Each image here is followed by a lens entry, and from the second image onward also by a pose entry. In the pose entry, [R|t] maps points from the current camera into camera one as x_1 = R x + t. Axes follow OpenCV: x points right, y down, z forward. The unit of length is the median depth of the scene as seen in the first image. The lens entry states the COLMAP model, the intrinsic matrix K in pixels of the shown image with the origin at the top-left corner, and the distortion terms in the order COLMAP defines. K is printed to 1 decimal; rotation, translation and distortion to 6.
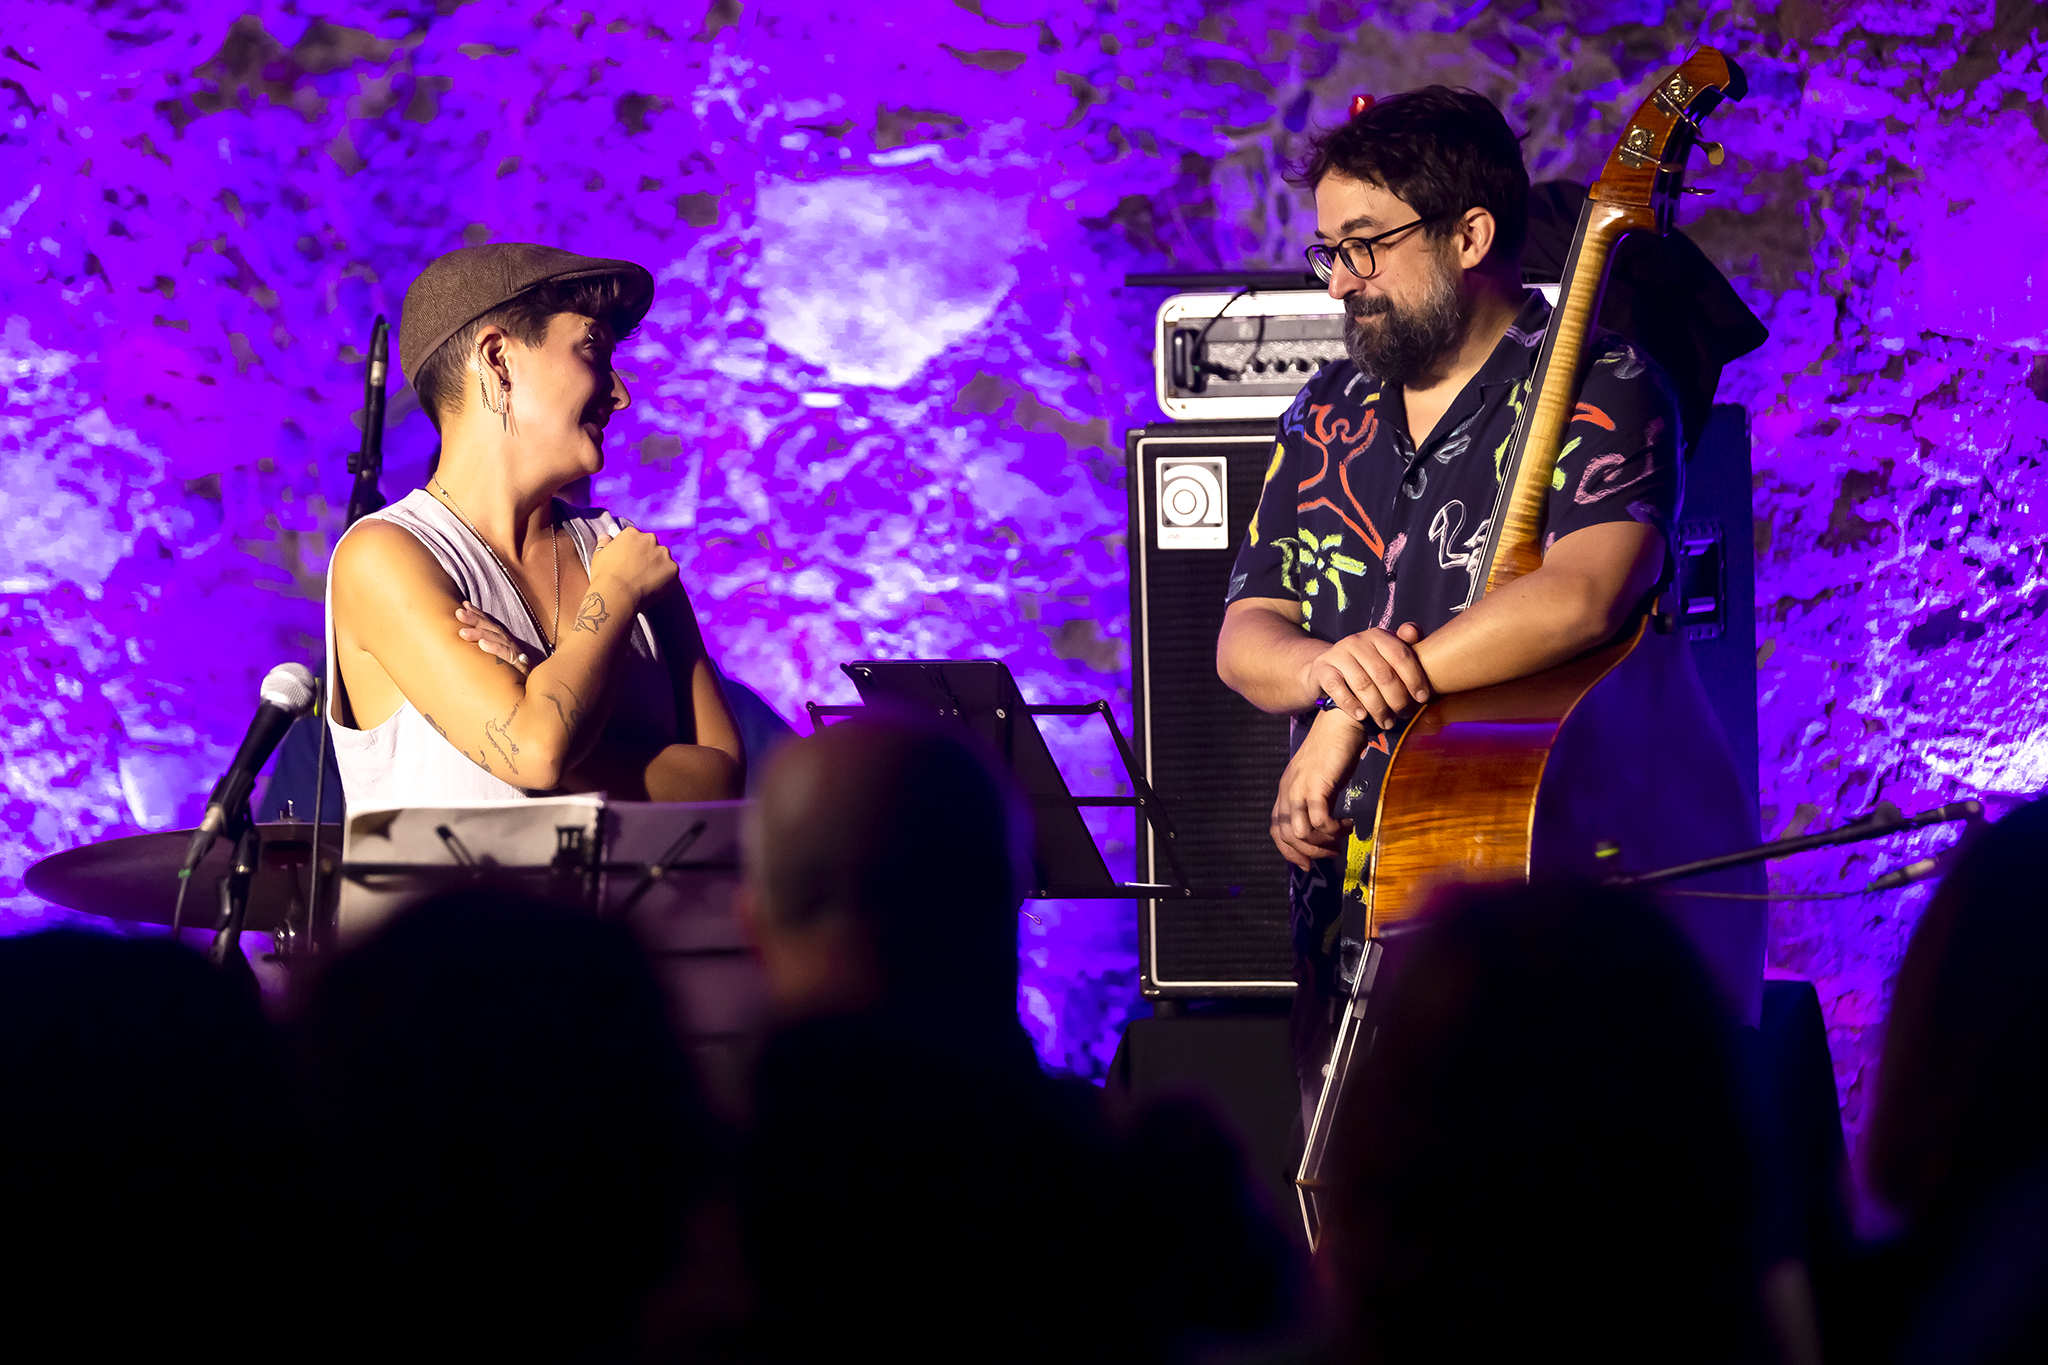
lens RADIAL K [[9179.9, 0, 1024.0], [0, 9179.9, 682.5], [0, 0, 1]] dist [0.840910, 0.368627]
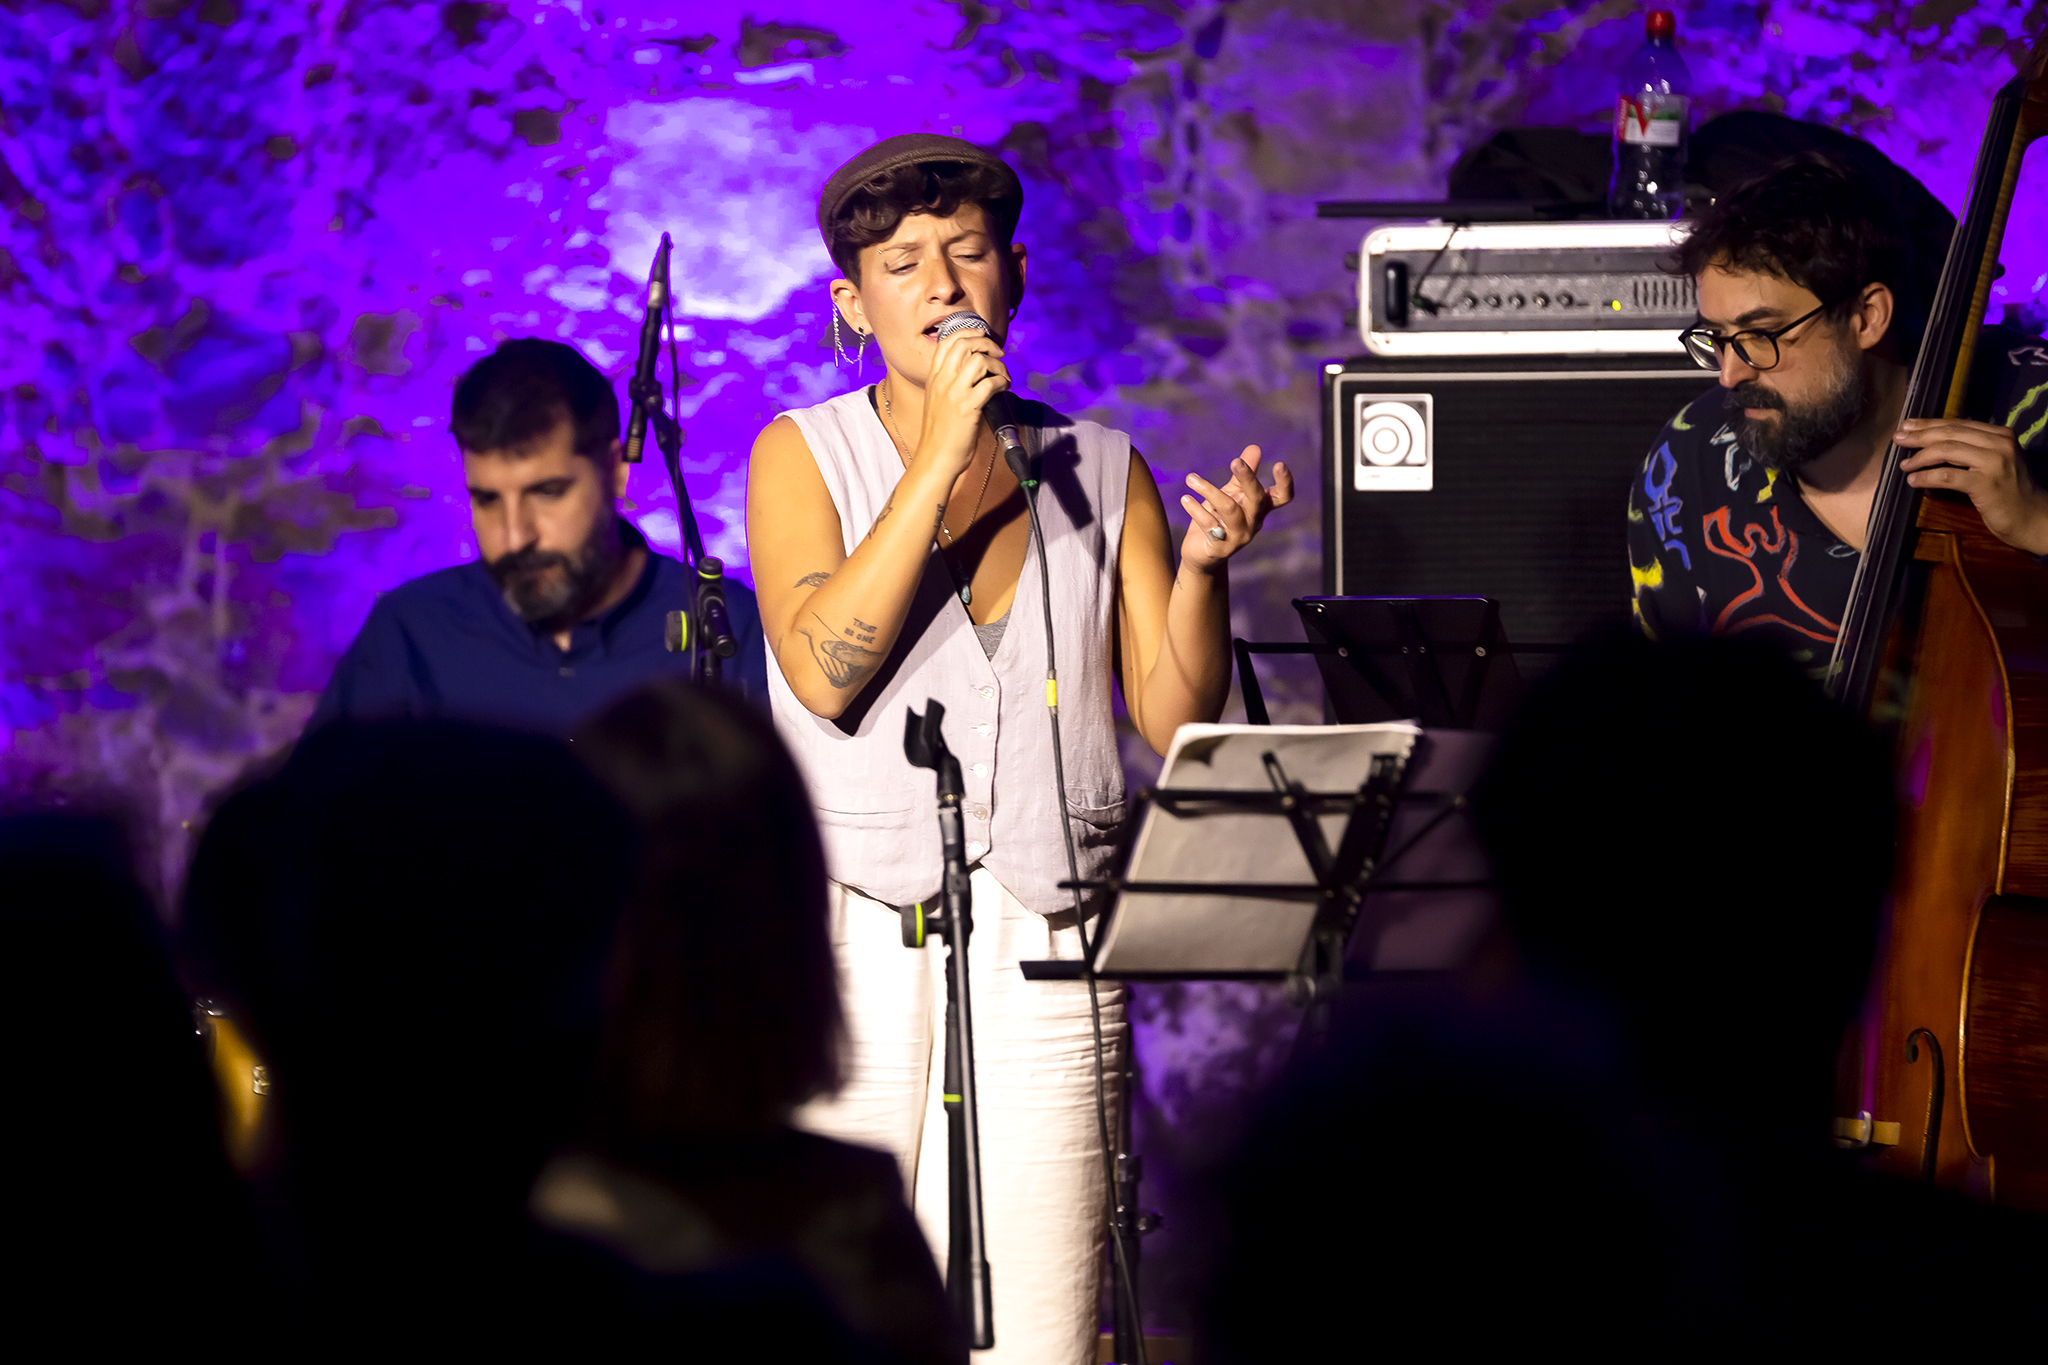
lens RADIAL K [[10384.8, 0, 1024.3], [0, 10384.8, 652.5], [0, 0, 1]] dist [1.348169, 23.611872]
pose [[0.982905, 0.008860, 0.183898, -0.185172], [-0.008291, 0.999958, -0.003864, 0.005964], [-0.183925, 0.002273, 0.982938, -0.056121]]
